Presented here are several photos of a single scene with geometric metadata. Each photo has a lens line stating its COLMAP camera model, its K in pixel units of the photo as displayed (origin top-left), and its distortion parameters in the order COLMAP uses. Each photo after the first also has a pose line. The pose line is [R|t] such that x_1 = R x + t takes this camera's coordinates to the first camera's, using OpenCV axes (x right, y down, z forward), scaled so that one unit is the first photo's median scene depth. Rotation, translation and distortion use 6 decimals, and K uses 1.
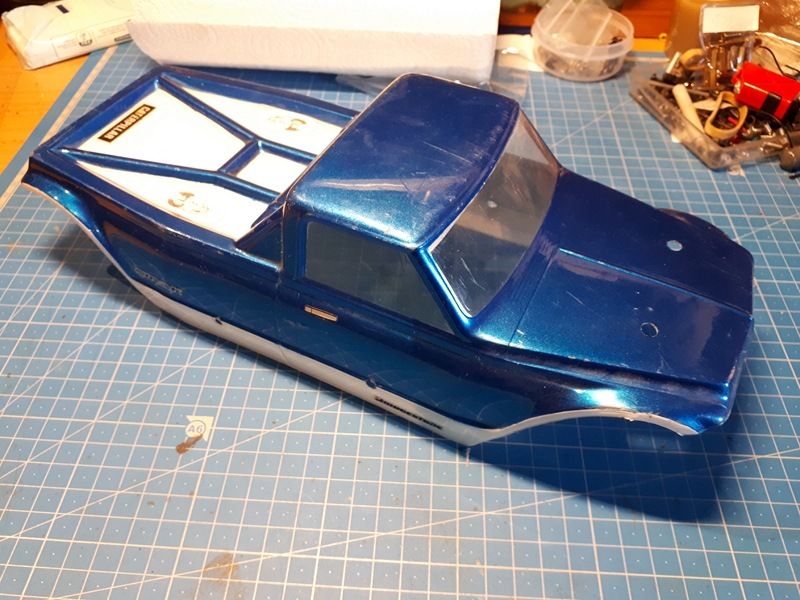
lens RADIAL K [[677.4, 0, 395.1], [0, 677.4, 302.1], [0, 0, 1]] dist [-0.040502, 0.000943]
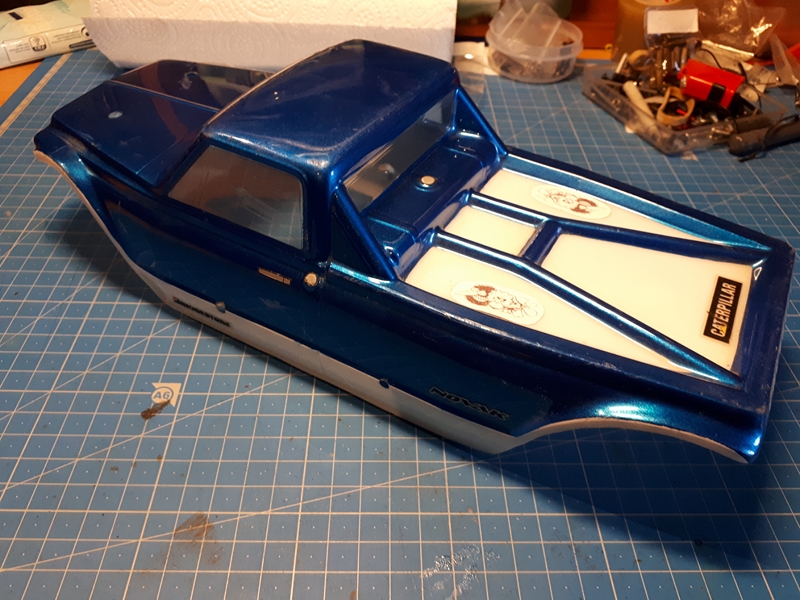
lens RADIAL K [[677.4, 0, 403.1], [0, 677.4, 299.1], [0, 0, 1]] dist [-0.040502, 0.000943]
pose [[0.996193, -0.028129, 0.082515, -0.024655], [0.035597, 0.995262, -0.090476, 0.104057], [-0.079579, 0.093069, 0.992474, 0.022030]]
